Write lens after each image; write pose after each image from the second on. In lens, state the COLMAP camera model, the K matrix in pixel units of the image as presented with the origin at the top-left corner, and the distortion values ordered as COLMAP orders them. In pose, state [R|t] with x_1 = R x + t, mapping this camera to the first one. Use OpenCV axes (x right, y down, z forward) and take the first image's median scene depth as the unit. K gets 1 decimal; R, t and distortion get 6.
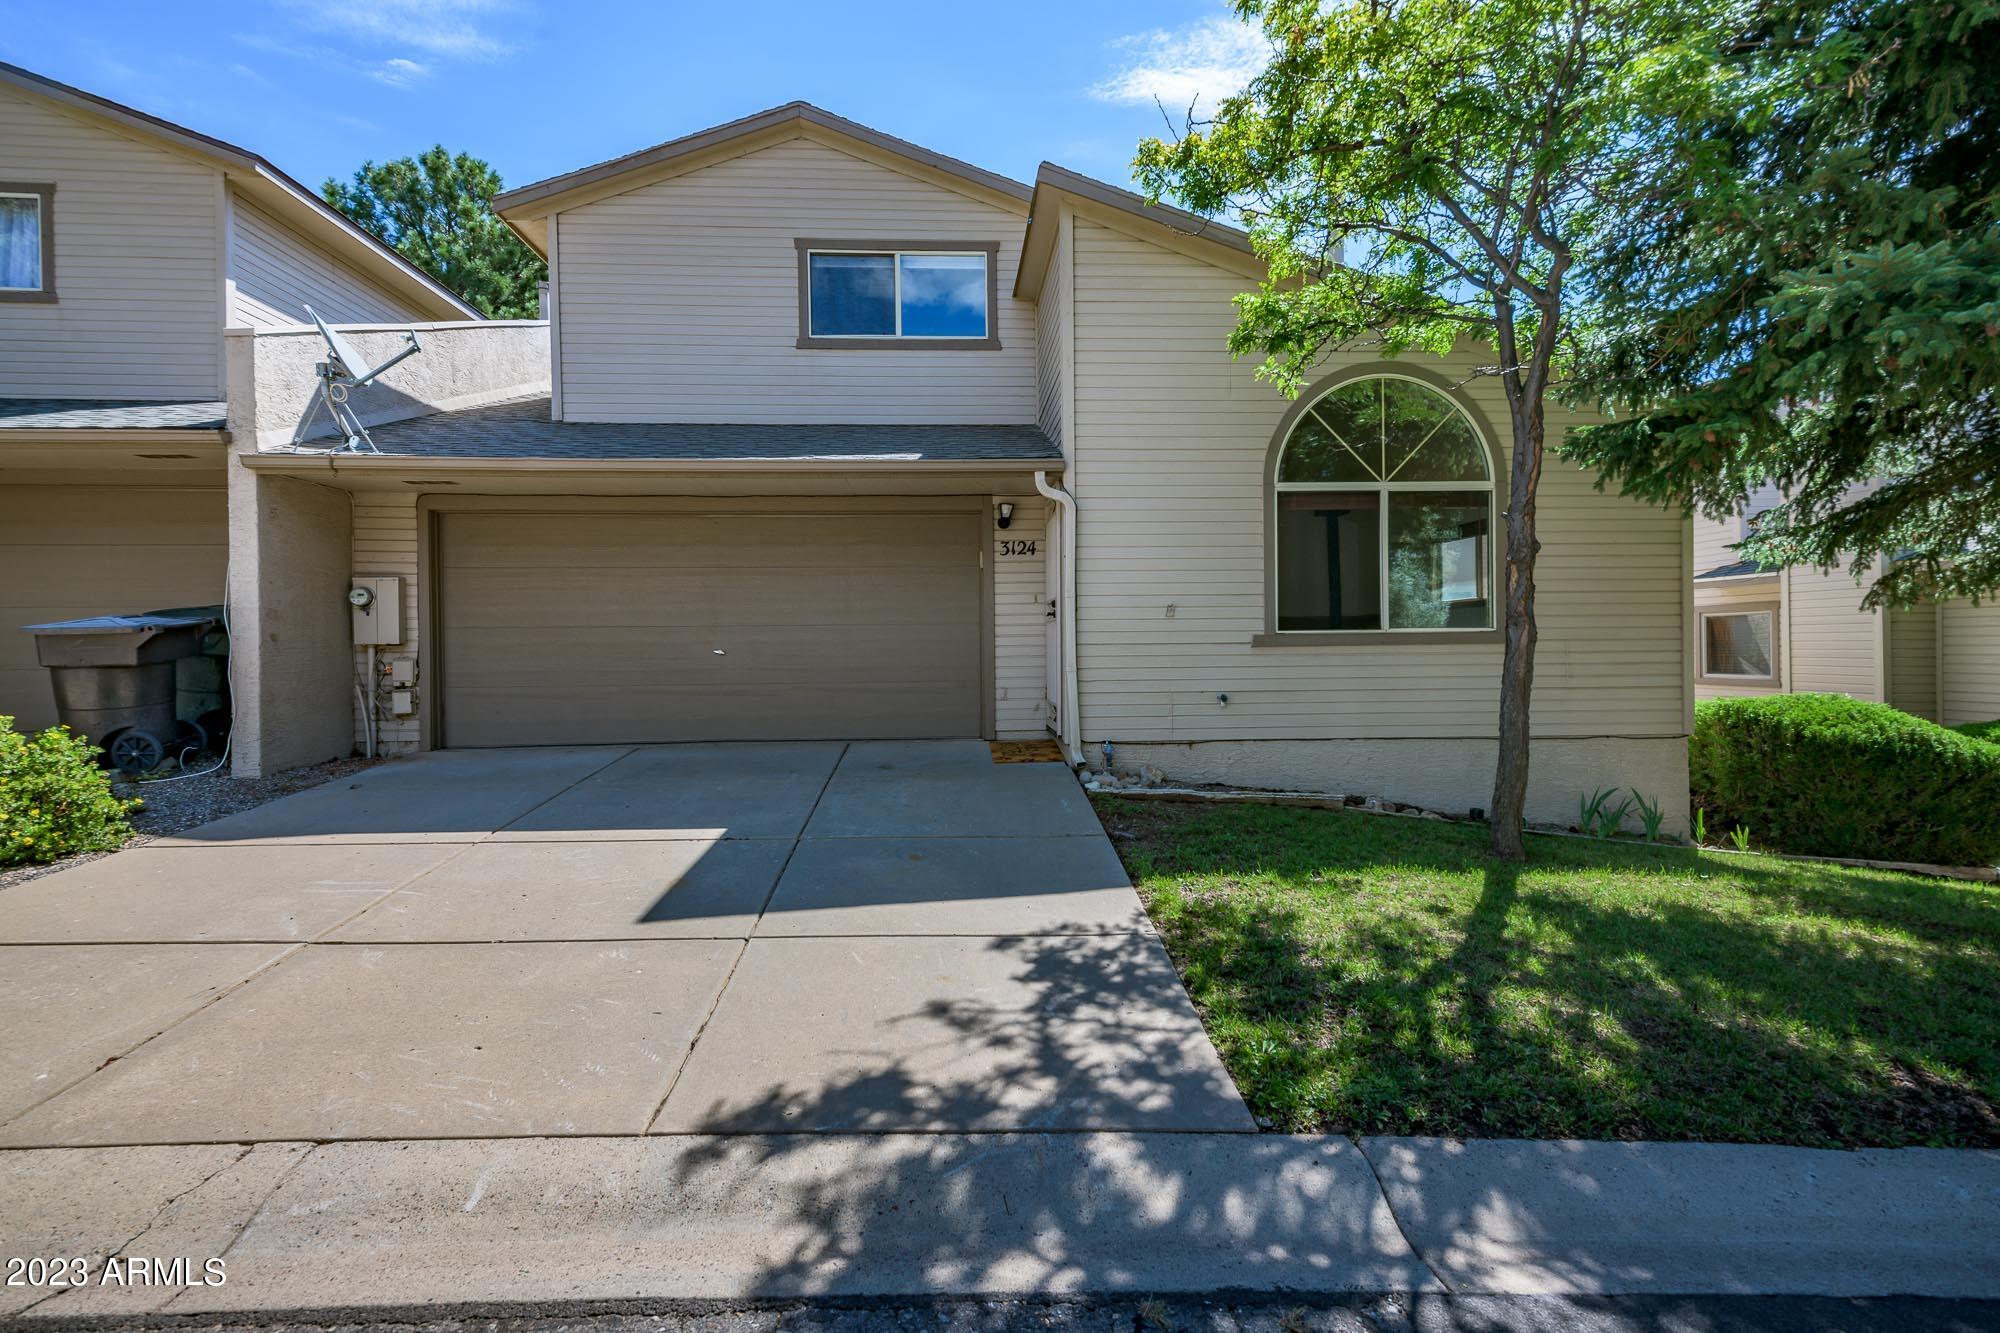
lens RADIAL K [[1017.9, 0, 1003.3], [0, 1017.9, 632.0], [0, 0, 1]] dist [0.025449, -0.000007]
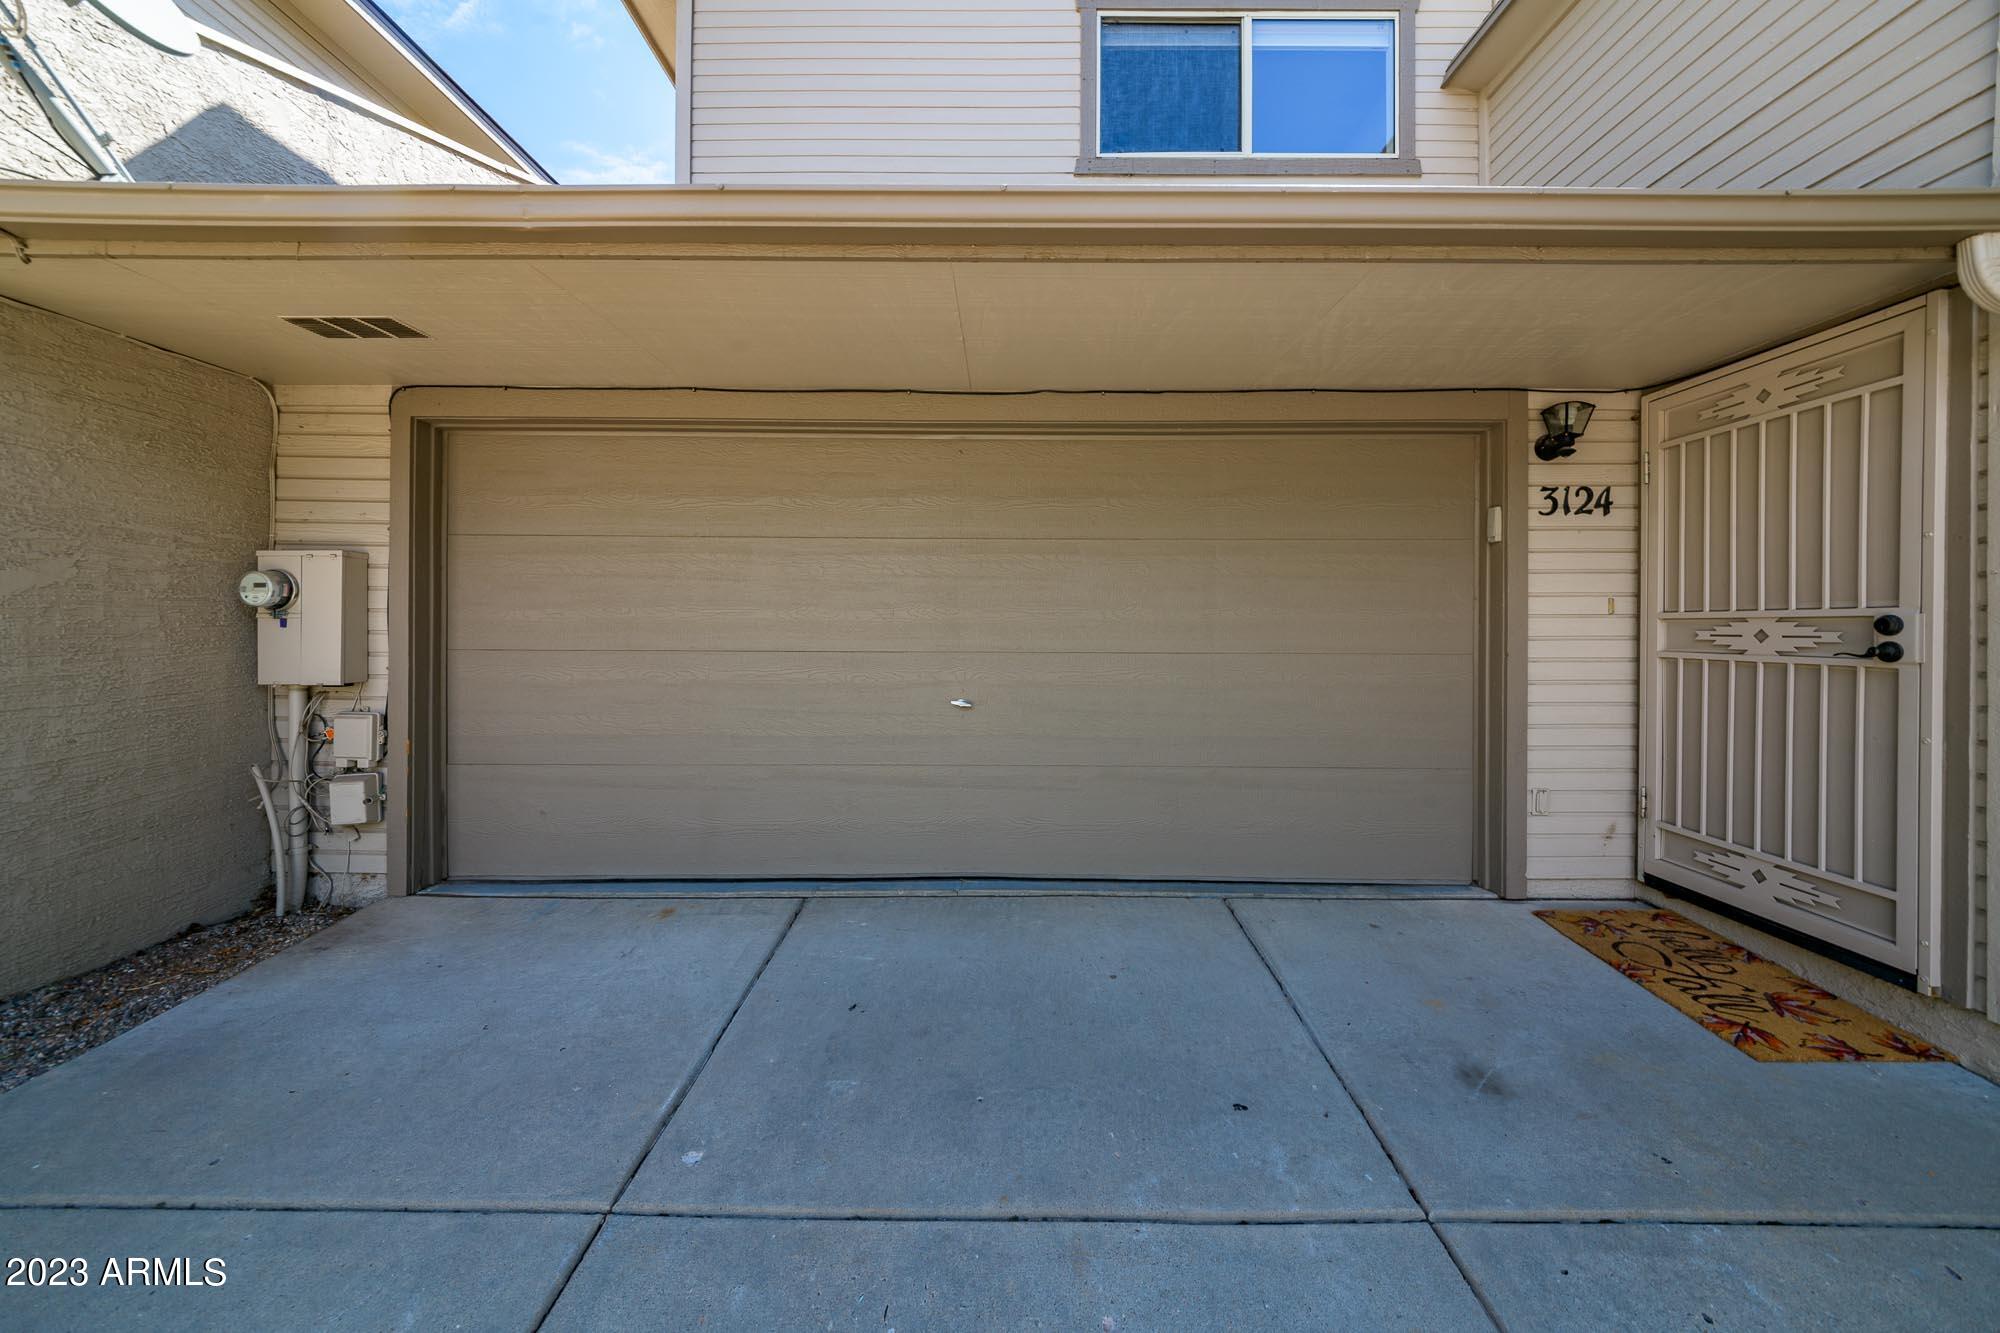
lens RADIAL K [[689.3, 0, 998.2], [0, 689.3, 613.8], [0, 0, 1]] dist [-0.017366, 0.000082]
pose [[0.997058, 0.012945, -0.075548, -0.246563], [-0.013102, 0.999913, -0.001588, -0.026106], [0.075521, 0.002573, 0.997141, 0.693456]]
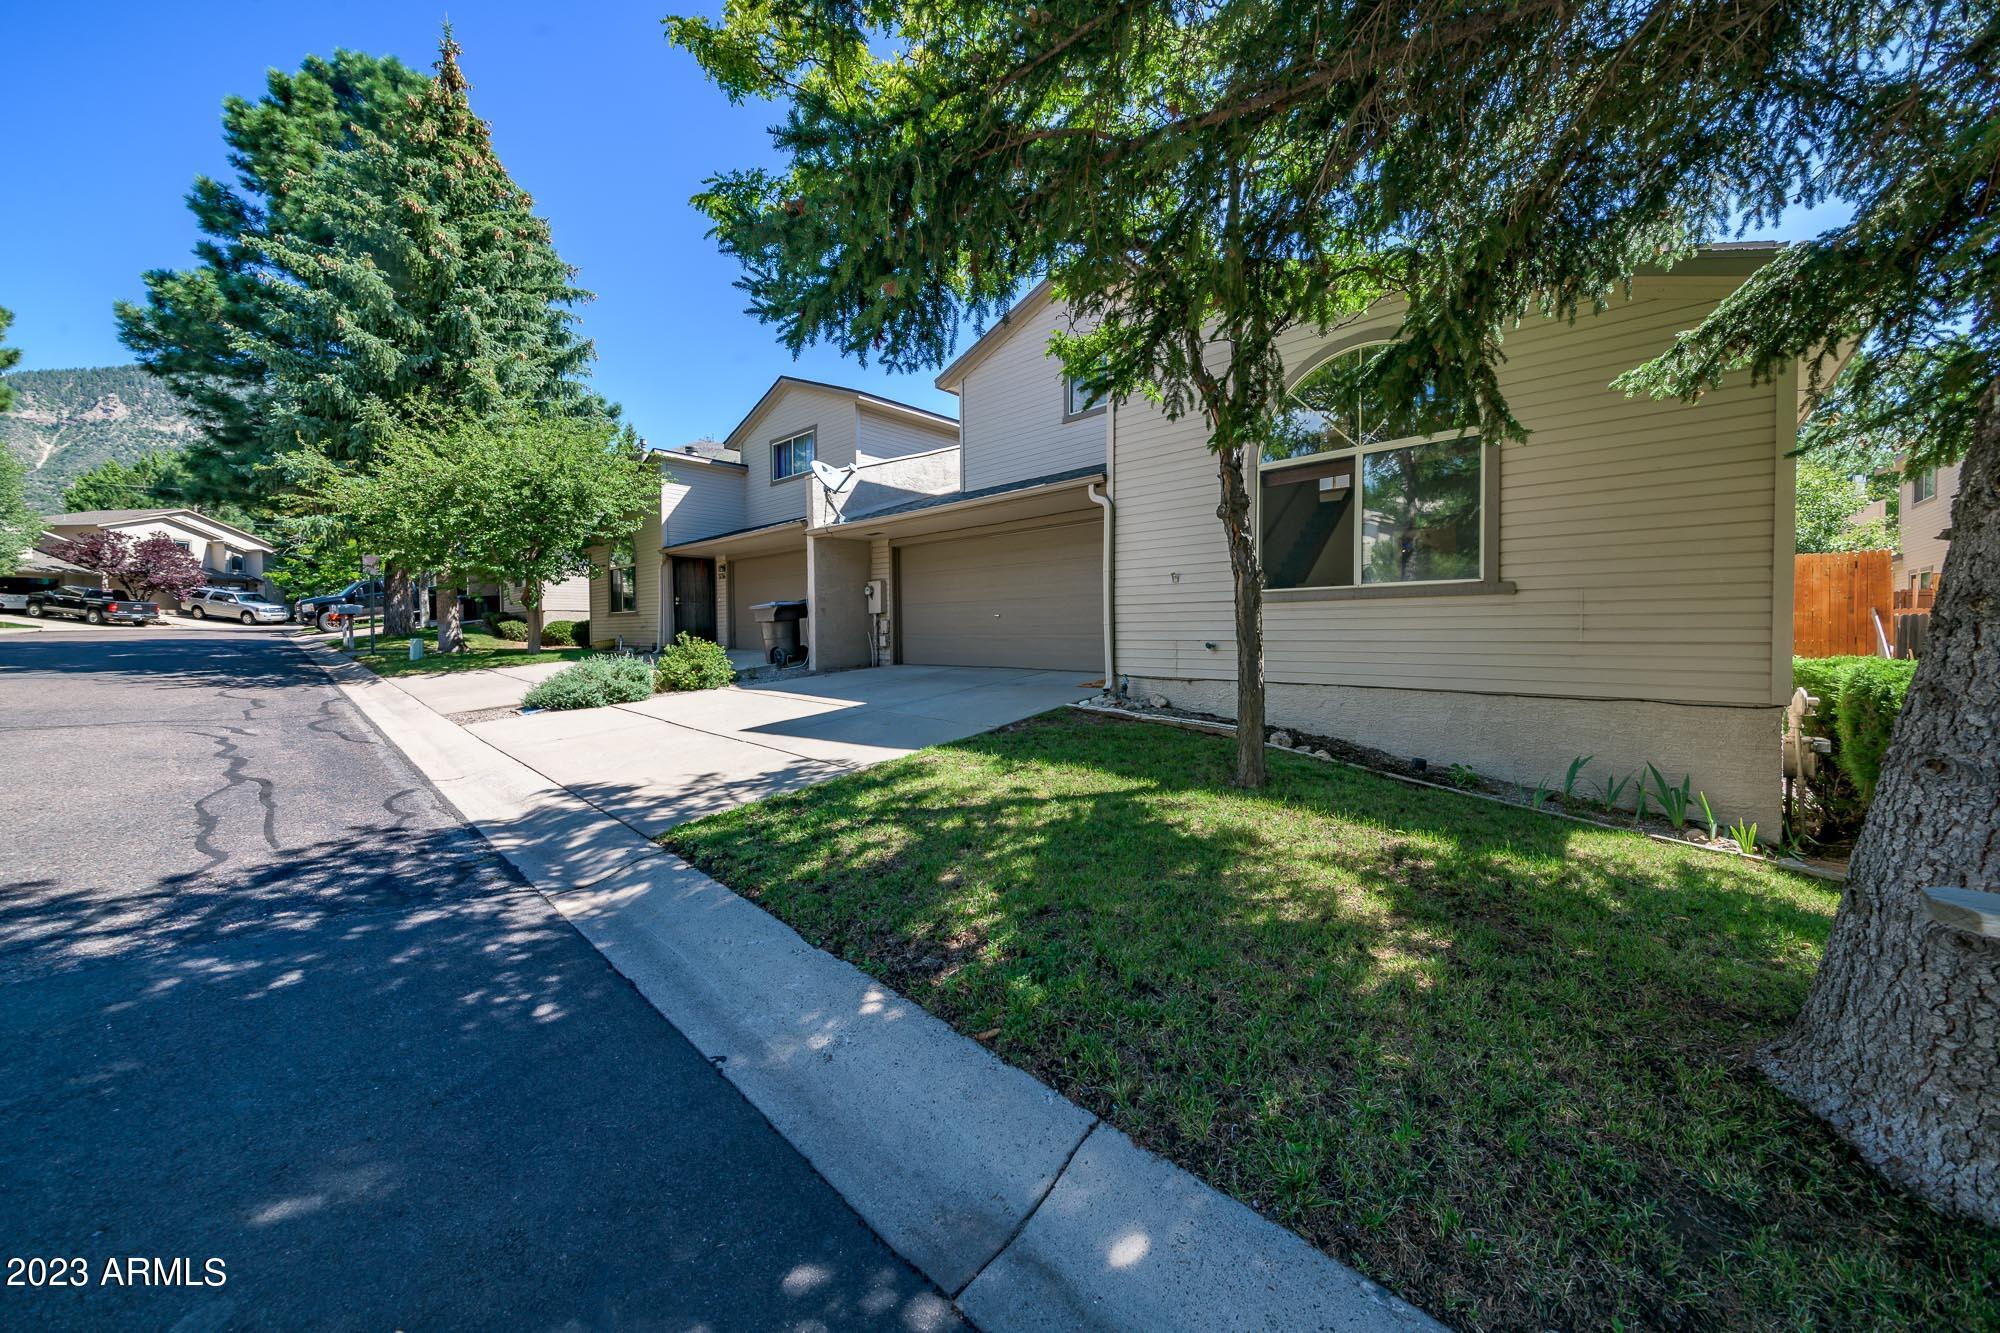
lens RADIAL K [[696.7, 0, 1007.7], [0, 696.7, 642.0], [0, 0, 1]] dist [0.000688, 0.000060]
pose [[0.686586, 0.016006, -0.726872, 0.610604], [0.010481, 0.999436, 0.031909, 0.028010], [0.726973, -0.029527, 0.686031, 0.215165]]
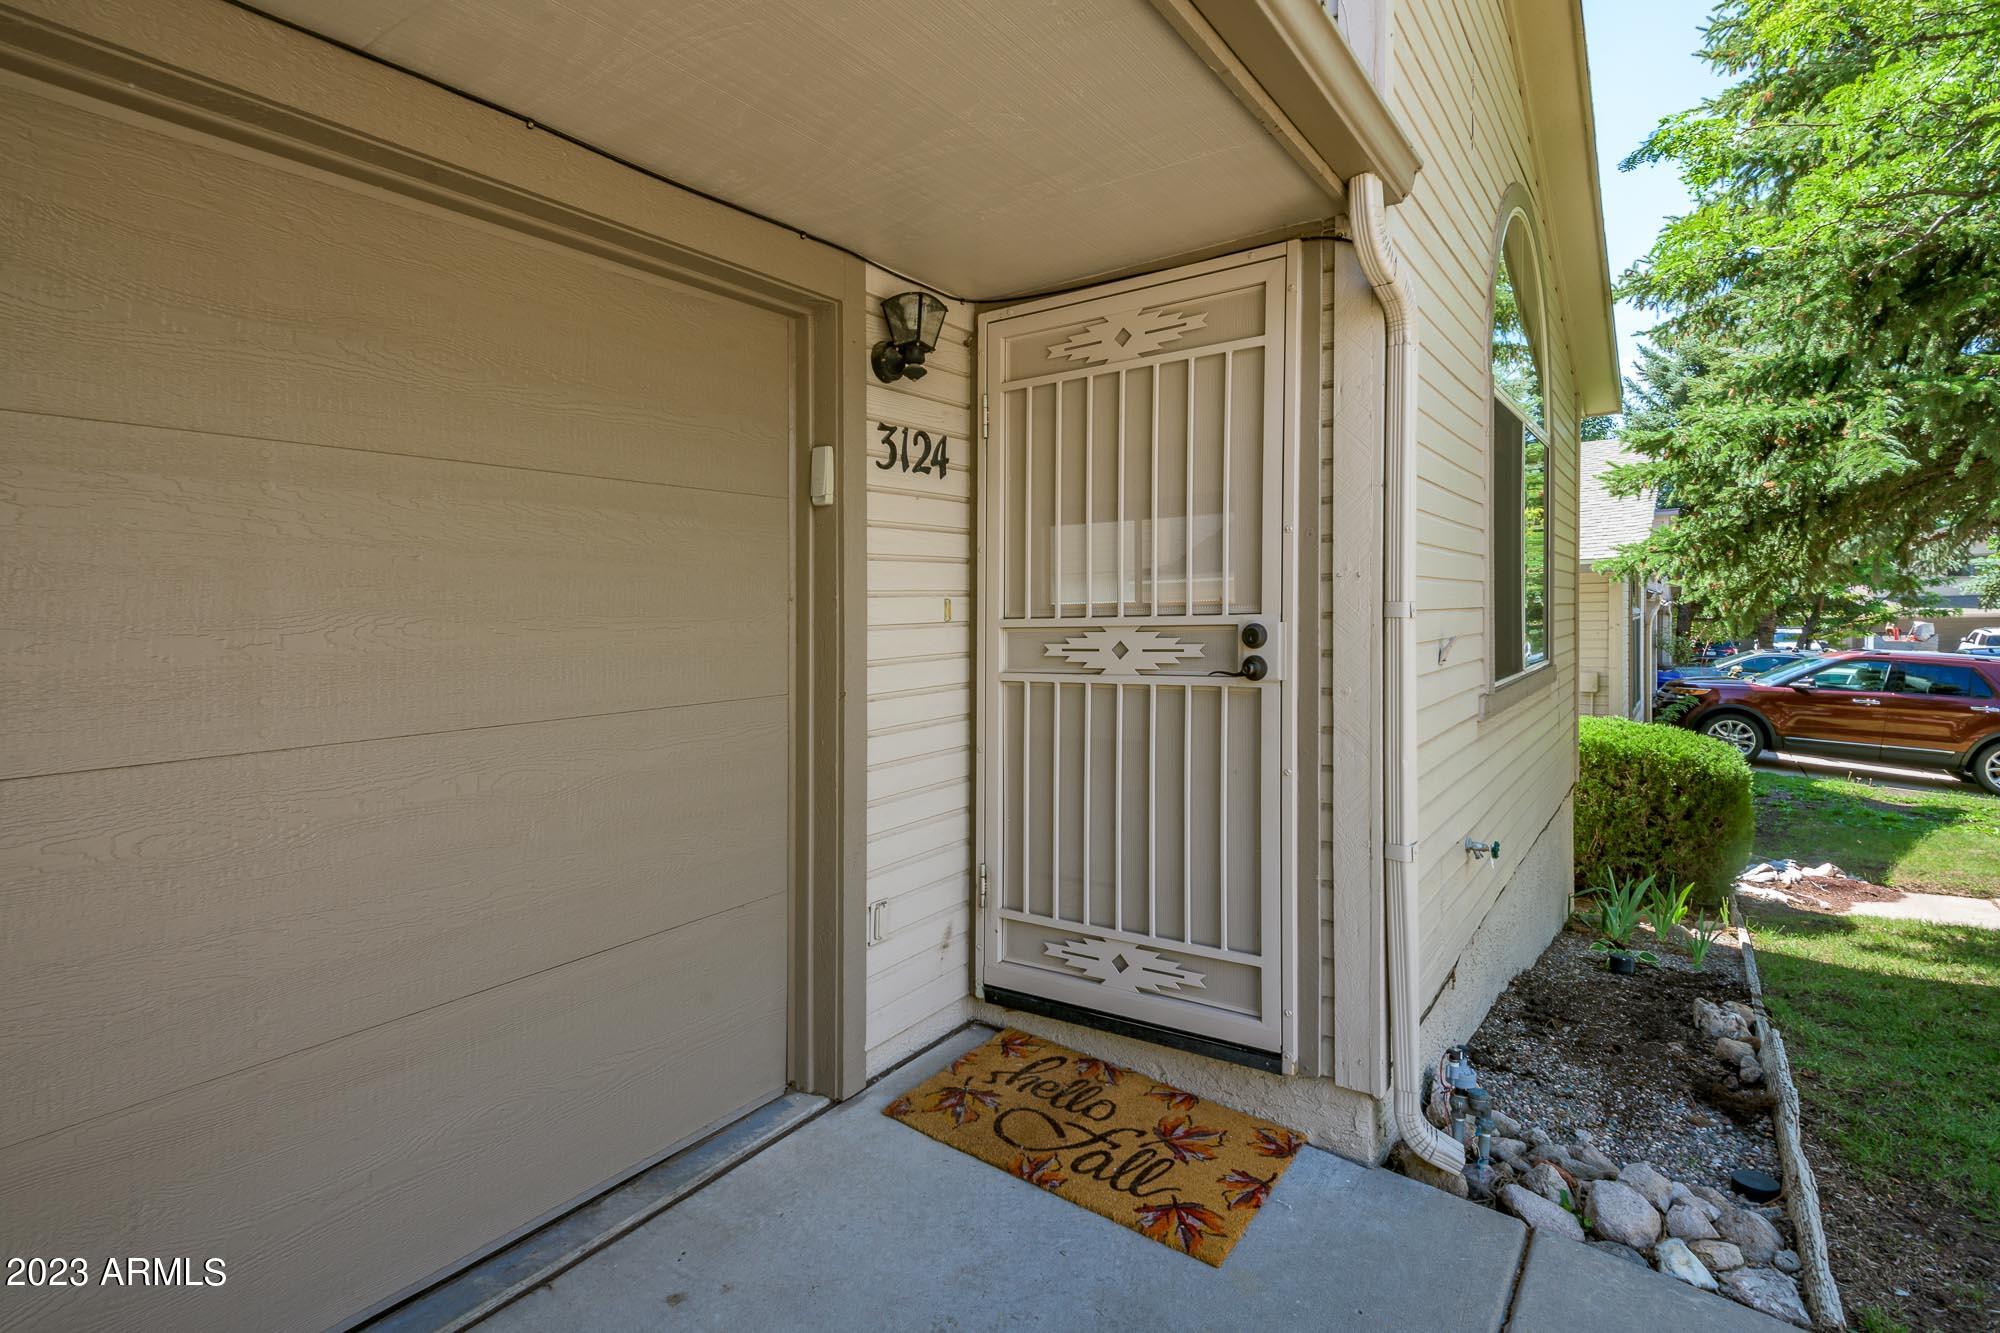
lens RADIAL K [[1009.8, 0, 992.7], [0, 1009.8, 606.4], [0, 0, 1]] dist [0.064935, -0.000043]
pose [[0.617338, 0.001755, 0.786696, -0.231611], [0.003896, 0.999978, -0.005288, -0.033922], [-0.786688, 0.006329, 0.617318, 0.828237]]
